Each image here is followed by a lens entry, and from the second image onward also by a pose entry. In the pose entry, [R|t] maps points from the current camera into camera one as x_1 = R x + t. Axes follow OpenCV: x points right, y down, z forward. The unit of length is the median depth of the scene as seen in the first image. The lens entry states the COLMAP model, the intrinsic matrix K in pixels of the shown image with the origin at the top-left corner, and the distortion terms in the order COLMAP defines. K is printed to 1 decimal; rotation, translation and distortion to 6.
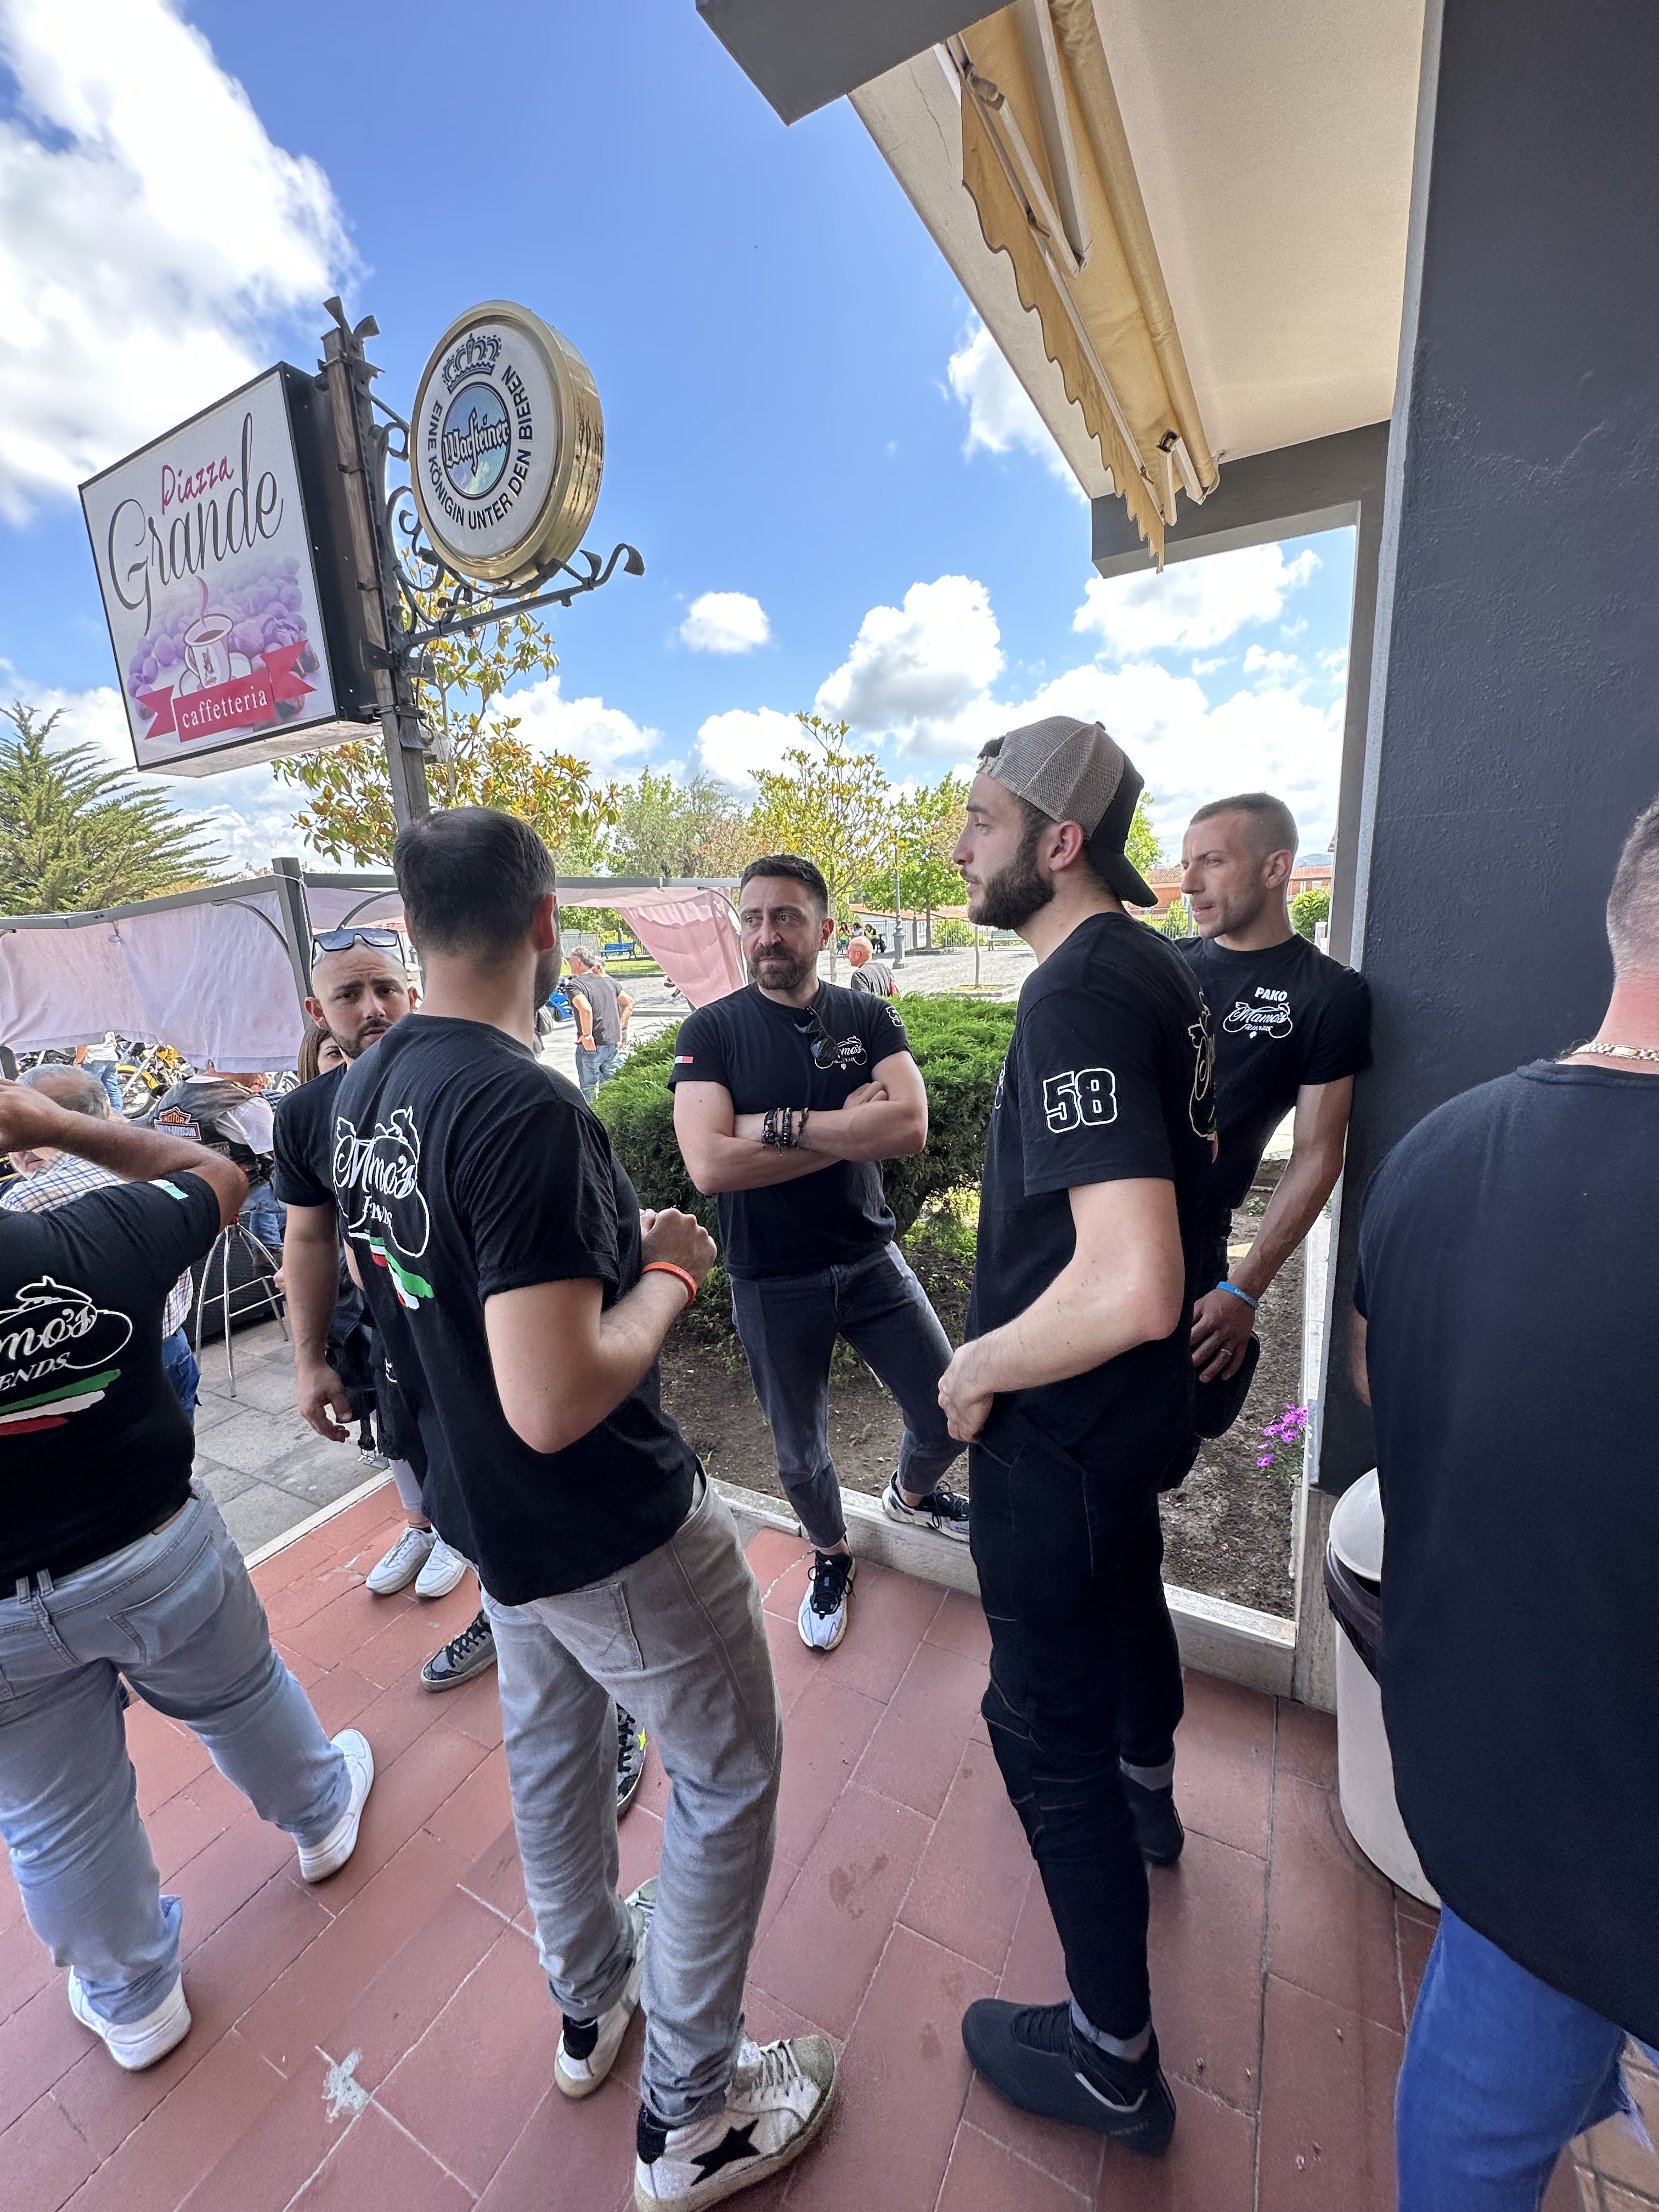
lens RADIAL K [[878.0, 0, 848.3], [0, 878.0, 1101.3], [0, 0, 1]] dist [-0.012436, -0.000100]
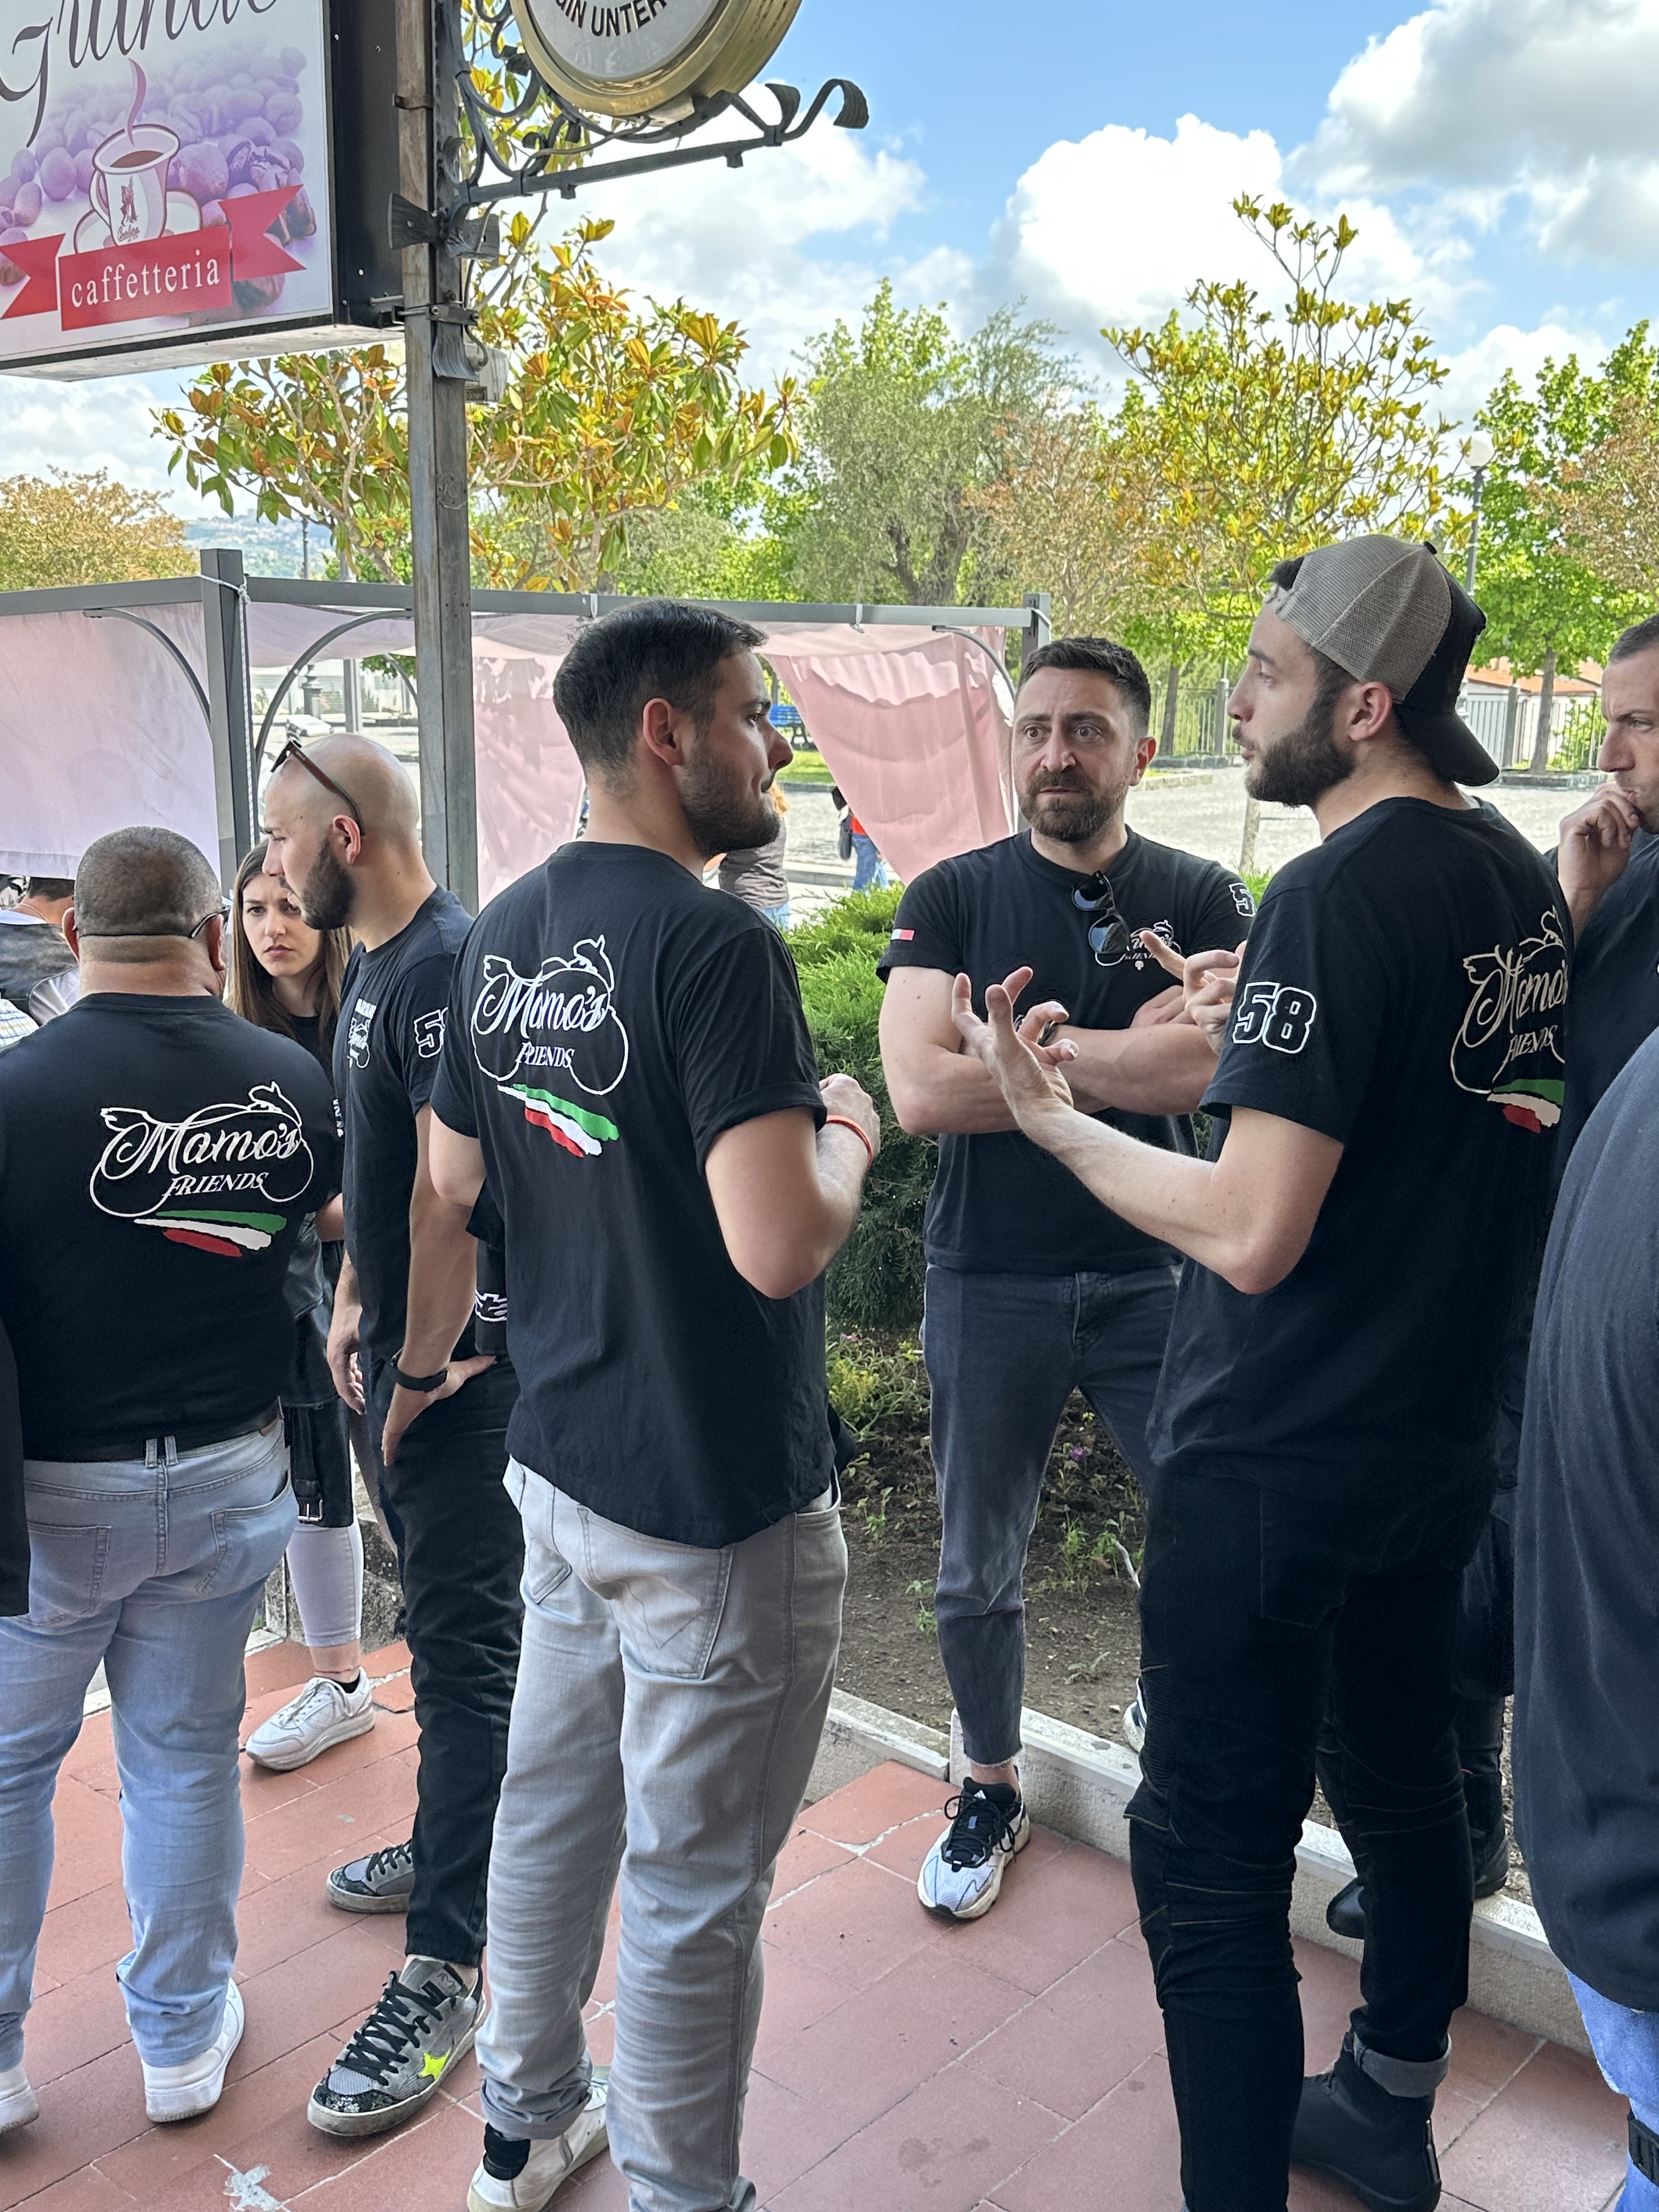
lens RADIAL K [[2213.4, 0, 833.7], [0, 2213.4, 1106.7], [0, 0, 1]] dist [0.077419, 0.000000]
pose [[0.972559, 0.107661, -0.206249, 0.102337], [-0.109199, 0.994012, 0.003949, 0.040810], [0.205440, 0.018682, 0.978491, -0.379874]]
